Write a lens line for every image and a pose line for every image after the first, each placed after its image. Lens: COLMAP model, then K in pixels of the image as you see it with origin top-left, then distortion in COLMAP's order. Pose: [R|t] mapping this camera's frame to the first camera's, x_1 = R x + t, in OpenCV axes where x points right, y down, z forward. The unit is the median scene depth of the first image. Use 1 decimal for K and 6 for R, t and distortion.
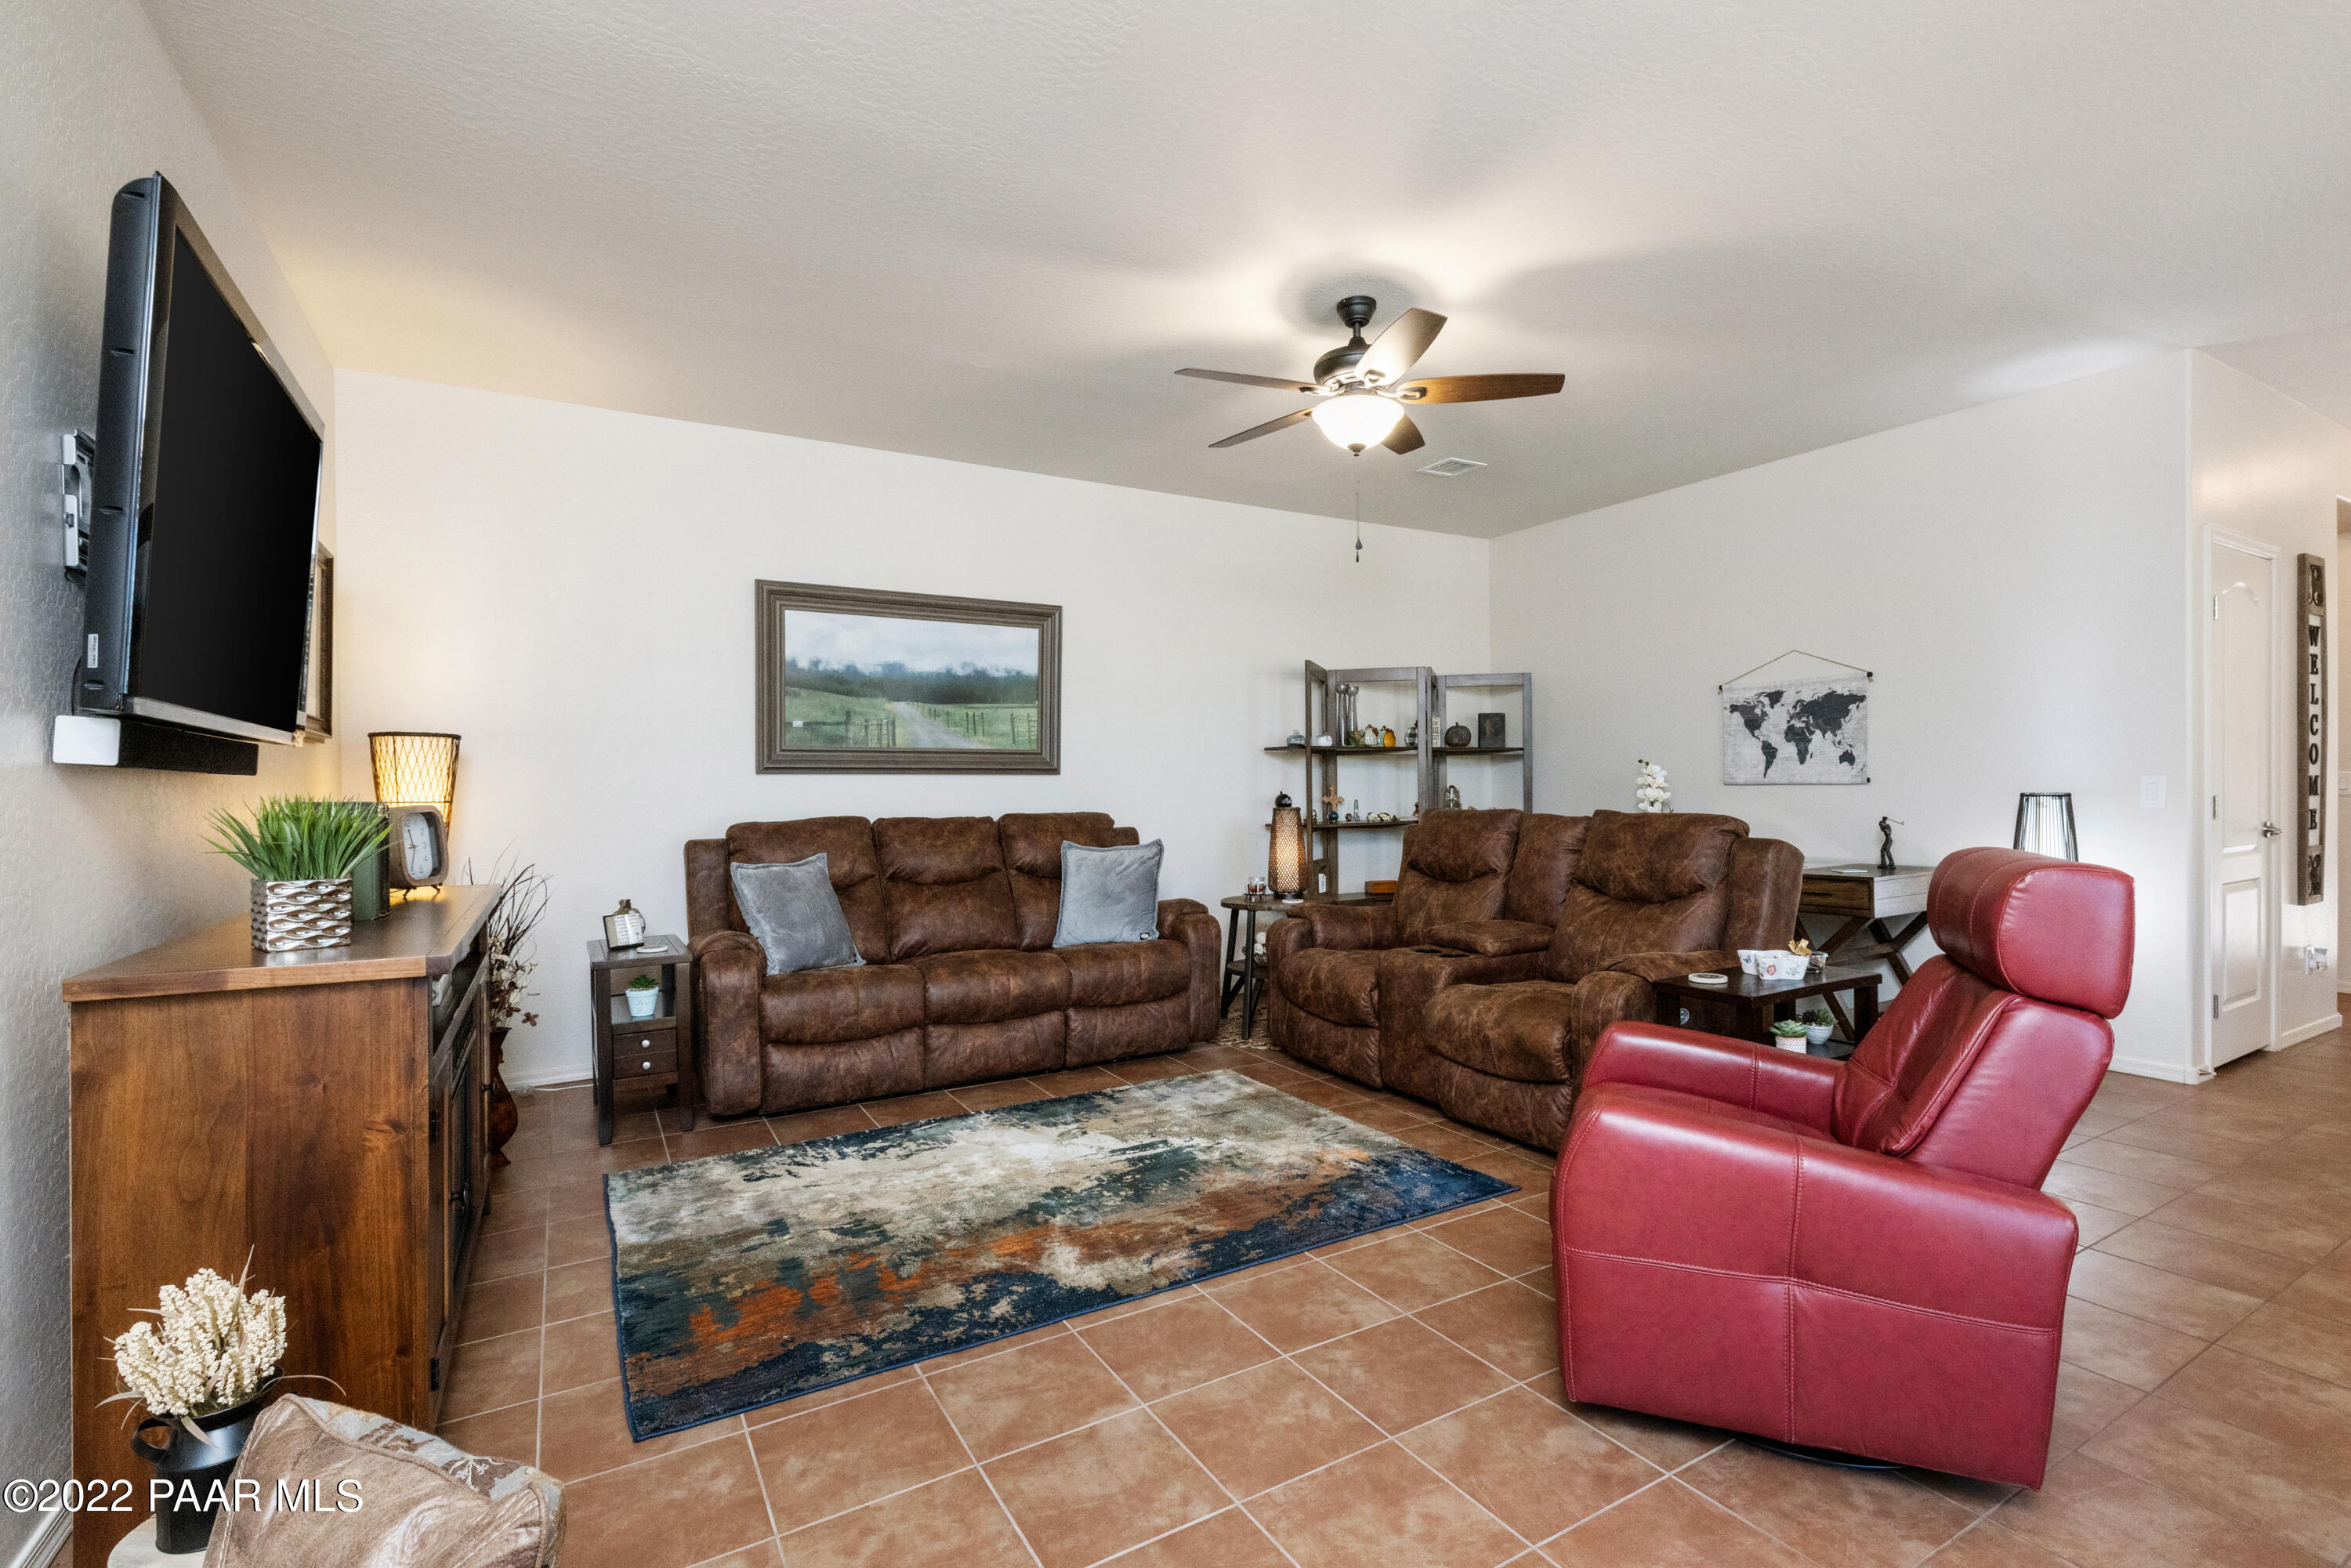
lens RADIAL K [[1022.2, 0, 1175.5], [0, 1022.2, 784.0], [0, 0, 1]] dist [-0.020082, 0.000071]
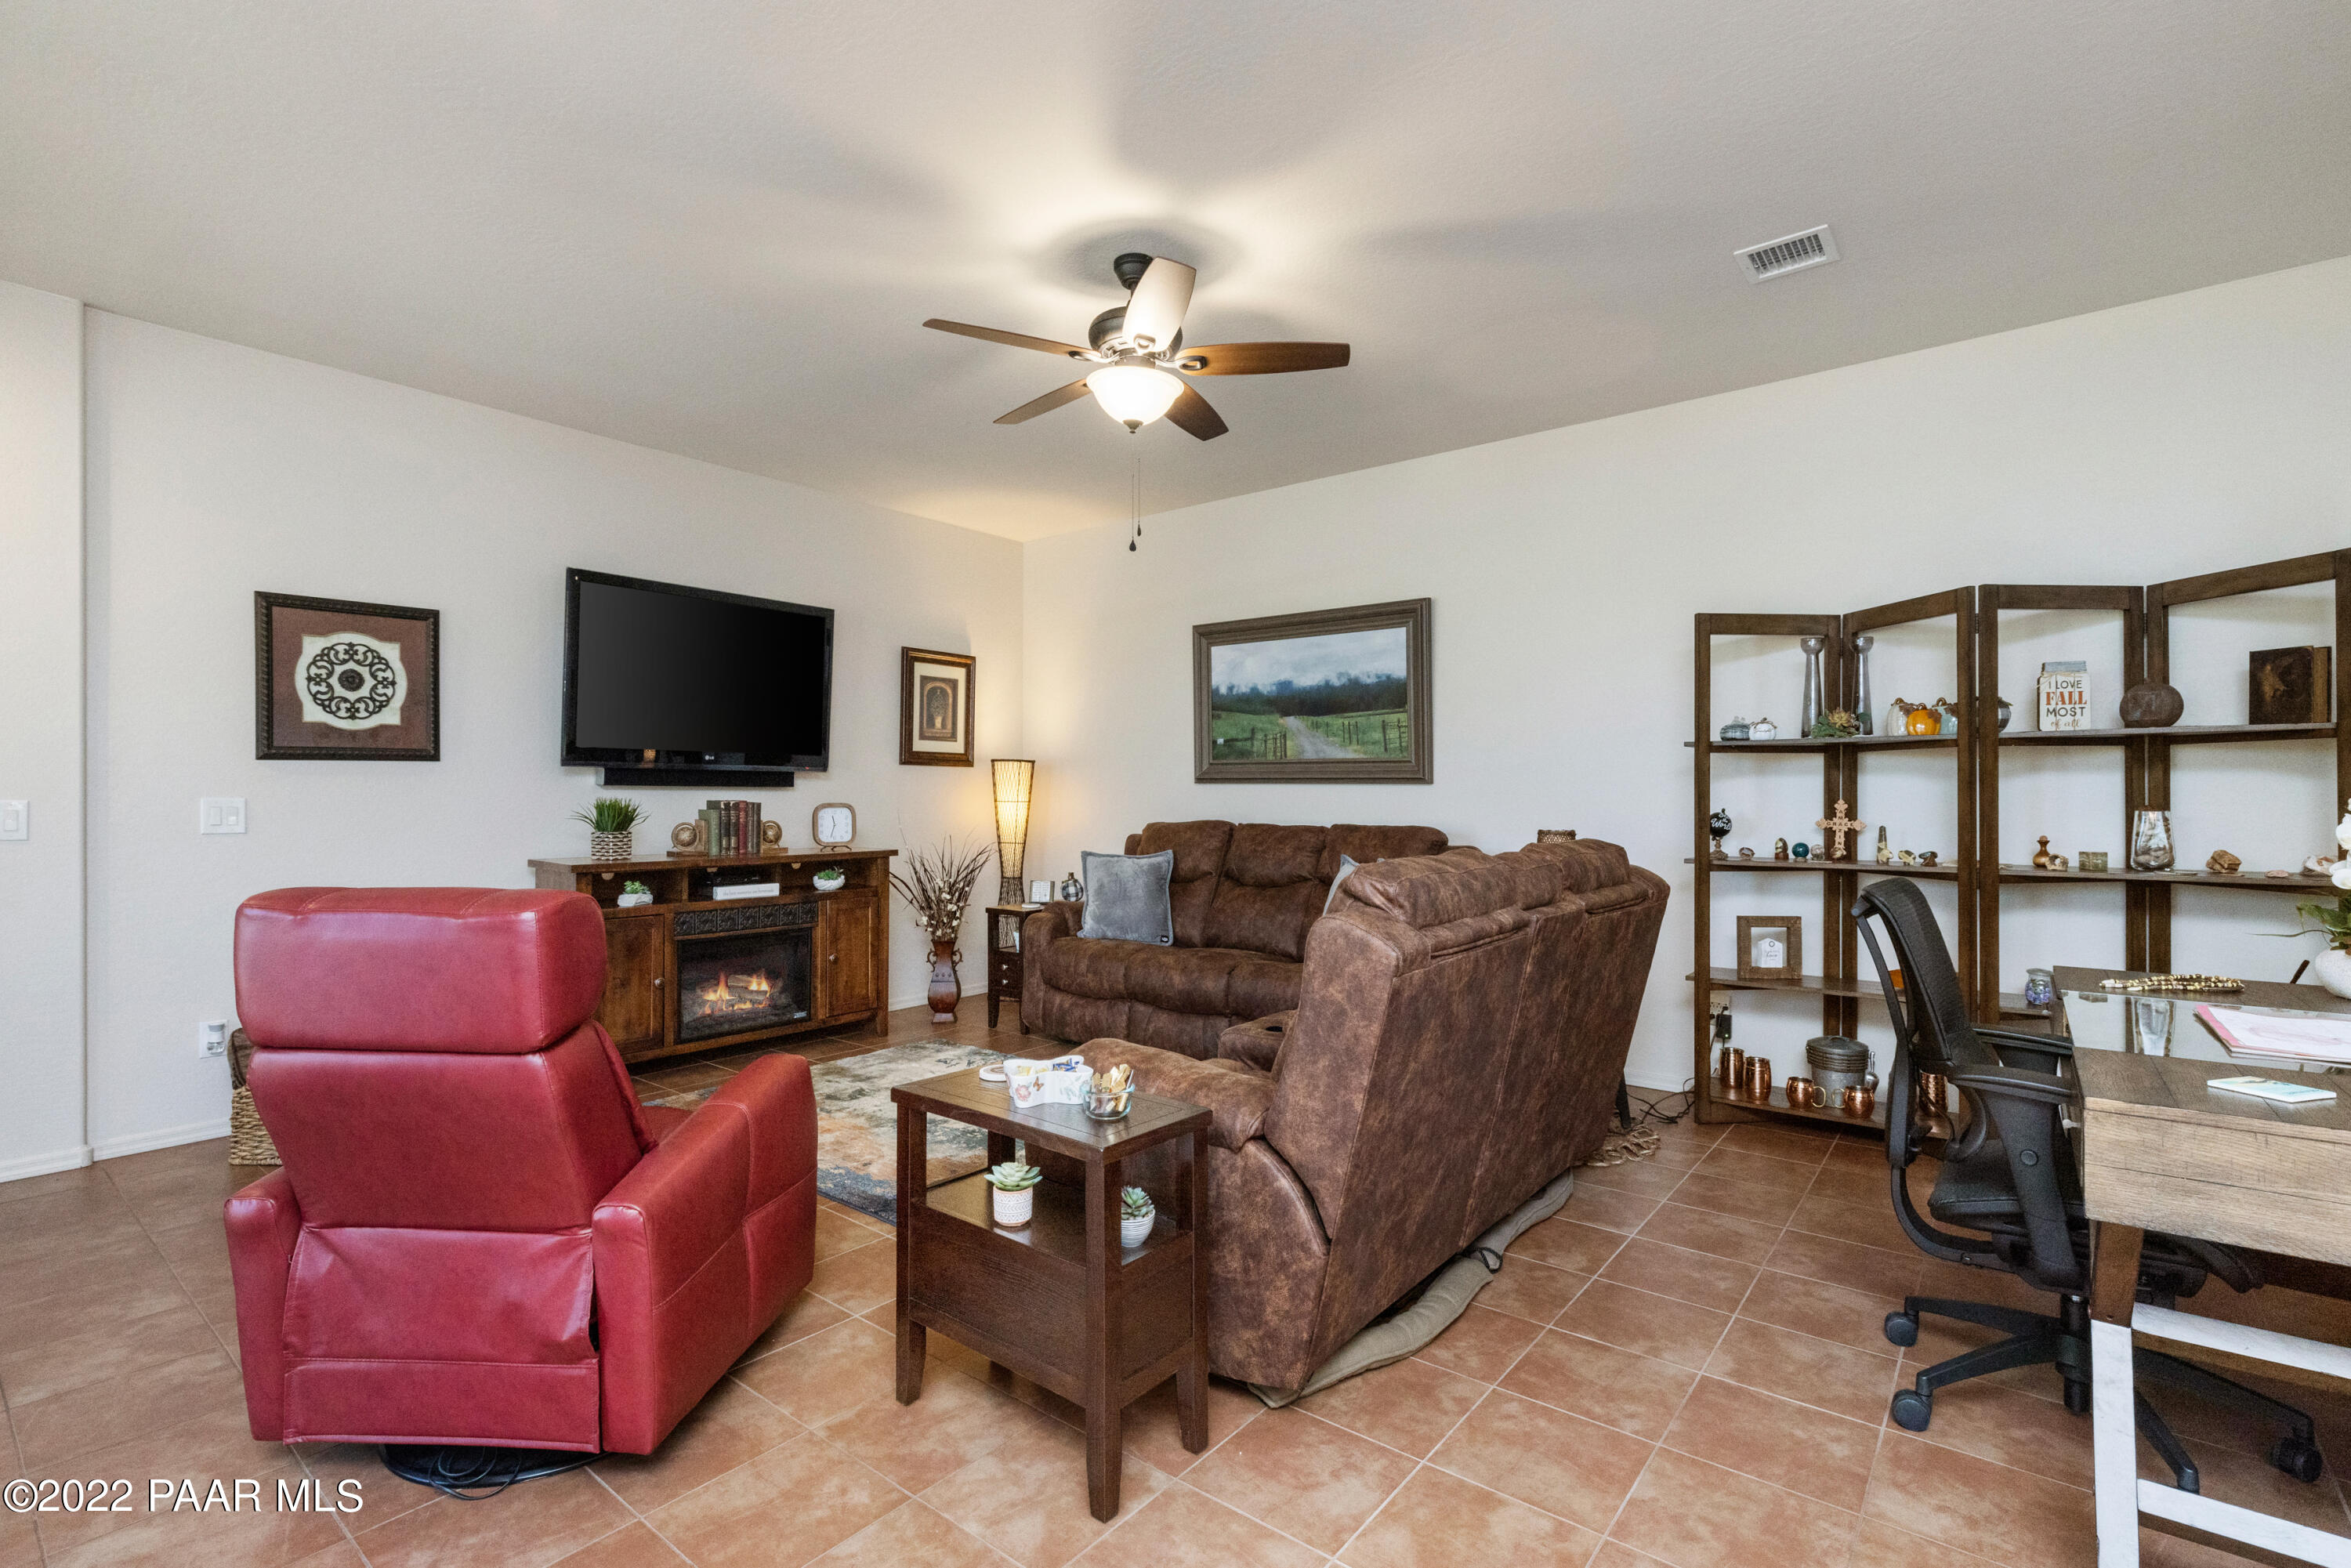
lens RADIAL K [[1081.8, 0, 1227.9], [0, 1081.8, 789.3], [0, 0, 1]] dist [-0.027504, -0.000033]
pose [[0.370613, 0.007125, -0.928760, 0.729961], [-0.004973, 0.999971, 0.005687, -0.009599], [0.928774, 0.002511, 0.370638, 0.495513]]
